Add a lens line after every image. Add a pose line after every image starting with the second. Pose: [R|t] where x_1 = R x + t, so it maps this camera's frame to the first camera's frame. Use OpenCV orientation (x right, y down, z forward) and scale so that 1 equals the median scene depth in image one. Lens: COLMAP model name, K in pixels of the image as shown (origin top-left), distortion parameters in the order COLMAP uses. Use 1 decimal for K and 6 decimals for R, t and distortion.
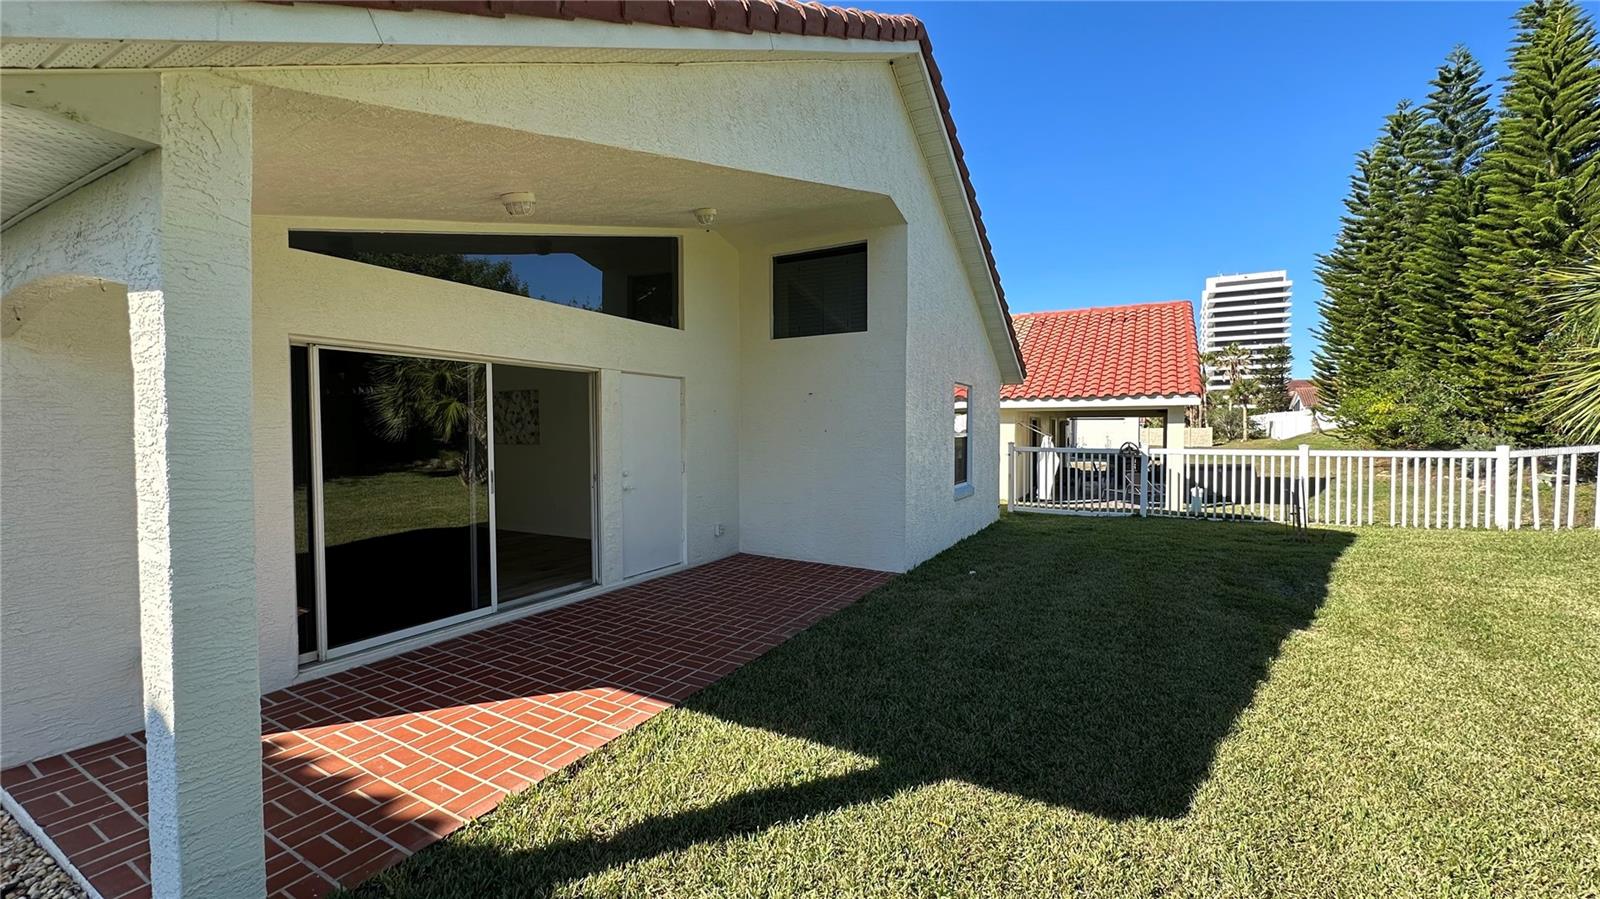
lens RADIAL K [[637.9, 0, 801.0], [0, 637.9, 447.9], [0, 0, 1]] dist [-0.004580, -0.000228]
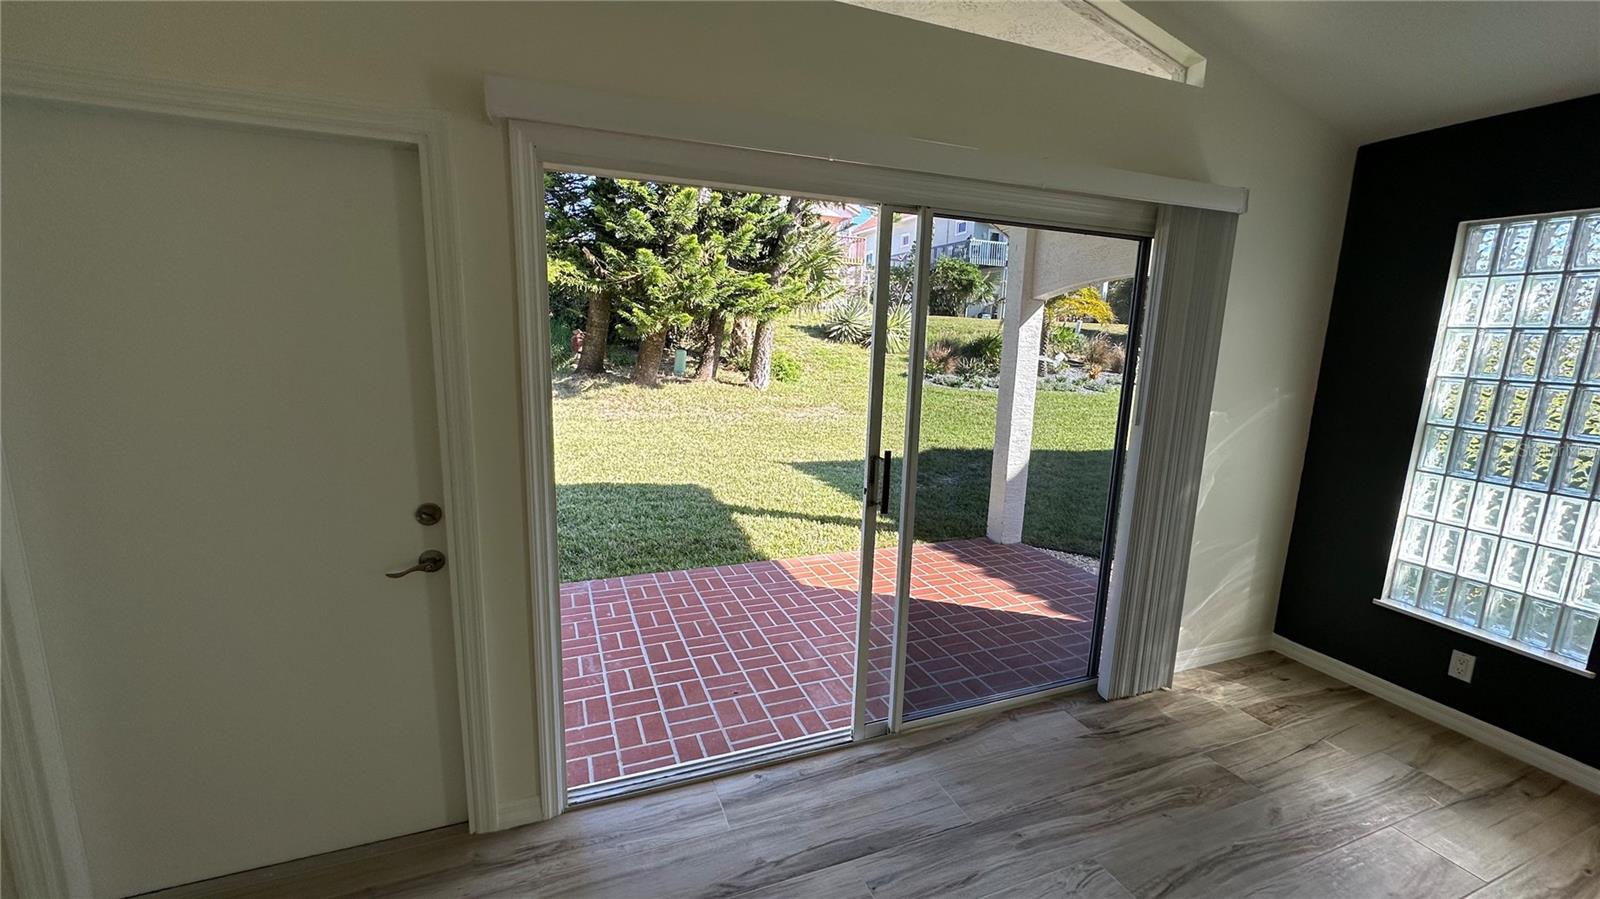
lens RADIAL K [[637.9, 0, 801.0], [0, 637.9, 447.9], [0, 0, 1]] dist [-0.004580, -0.000228]
pose [[-0.772036, -0.131388, 0.621851, -0.632951], [-0.006820, 0.980056, 0.198605, -0.053279], [-0.635543, 0.149089, -0.757534, 1.190986]]
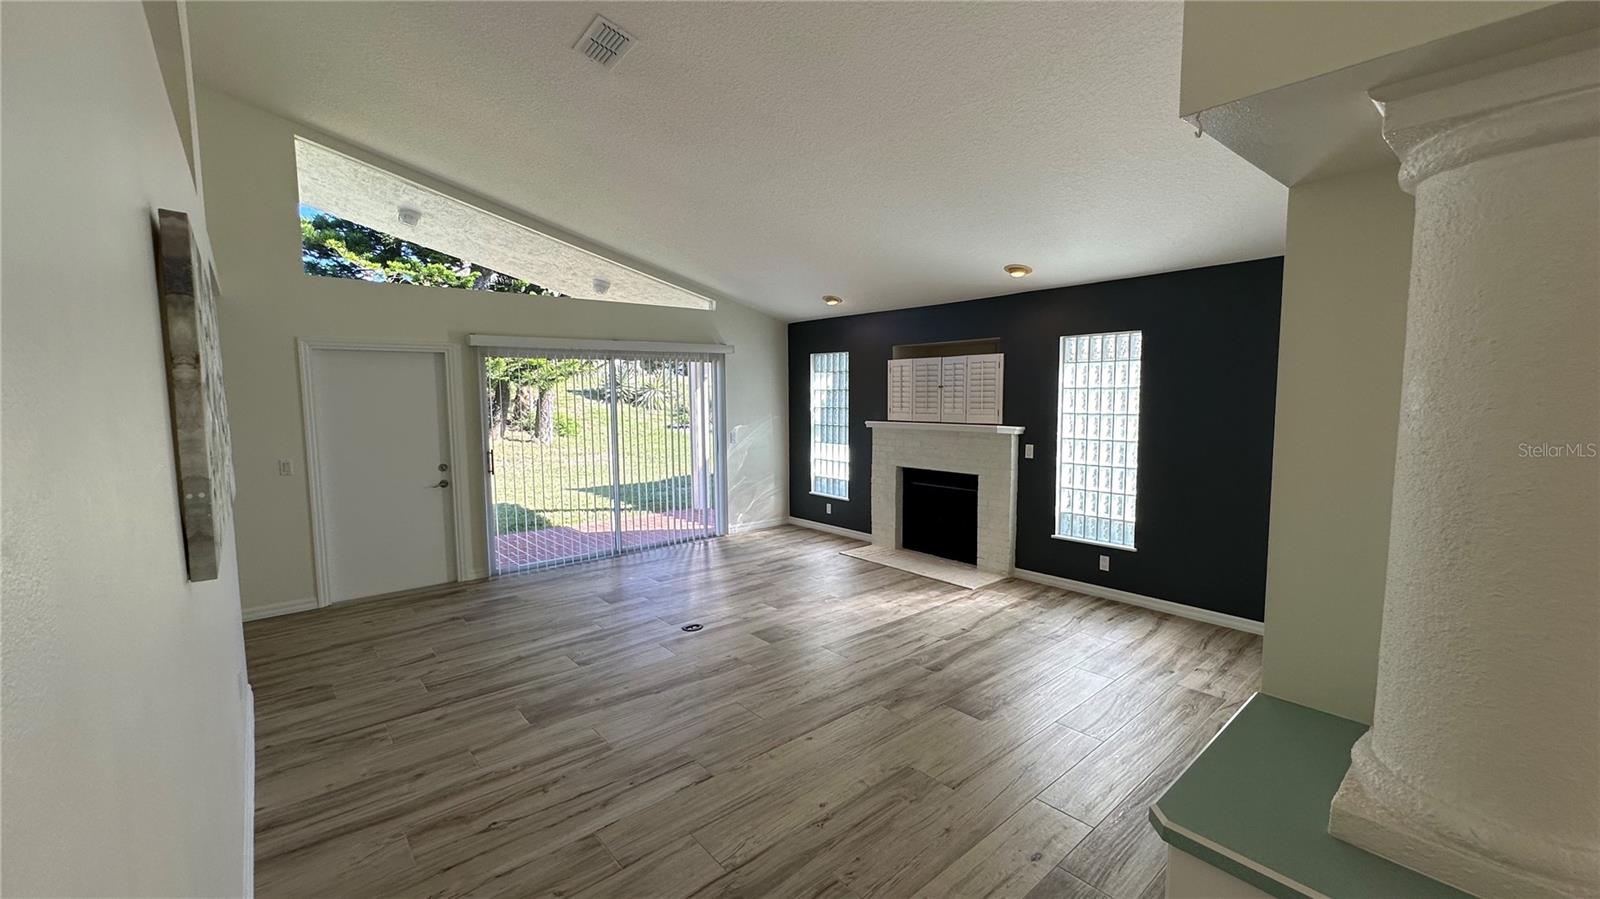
lens RADIAL K [[637.9, 0, 801.0], [0, 637.9, 447.9], [0, 0, 1]] dist [-0.004580, -0.000228]
pose [[-0.936964, -0.018380, 0.348941, -1.122386], [0.023230, 0.993130, 0.114690, -0.082566], [-0.348652, 0.115567, -0.930100, 1.759995]]
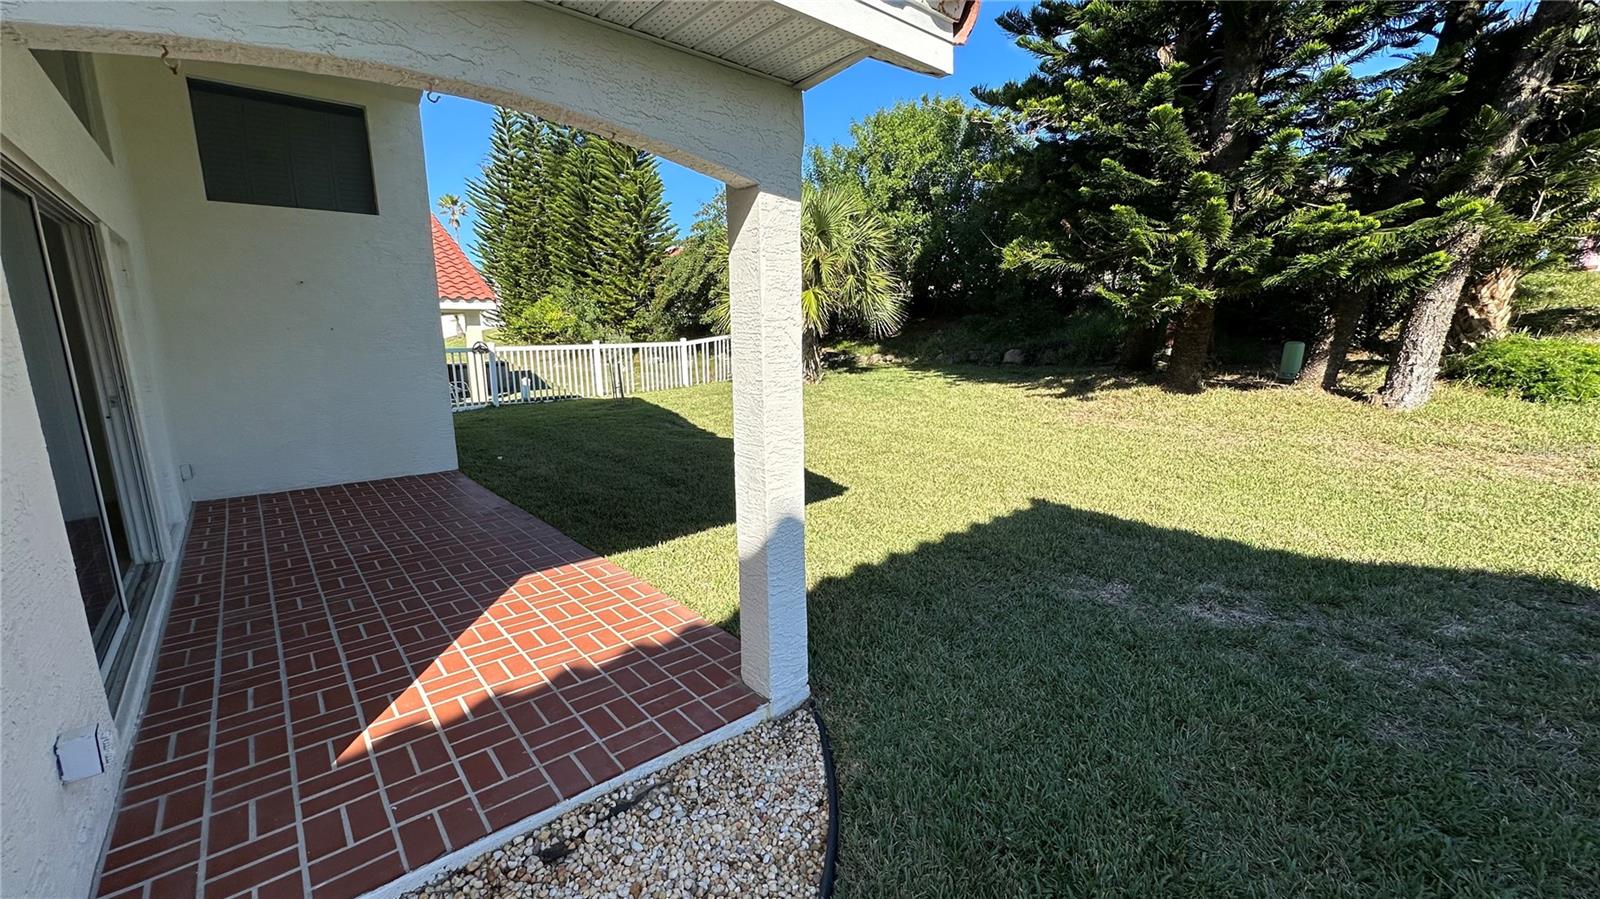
lens RADIAL K [[637.9, 0, 801.0], [0, 637.9, 447.9], [0, 0, 1]] dist [-0.004580, -0.000228]
pose [[0.337816, -0.172675, 0.925237, -0.696351], [0.038445, 0.984738, 0.169743, 0.012159], [-0.940427, -0.021771, 0.339299, 0.158868]]
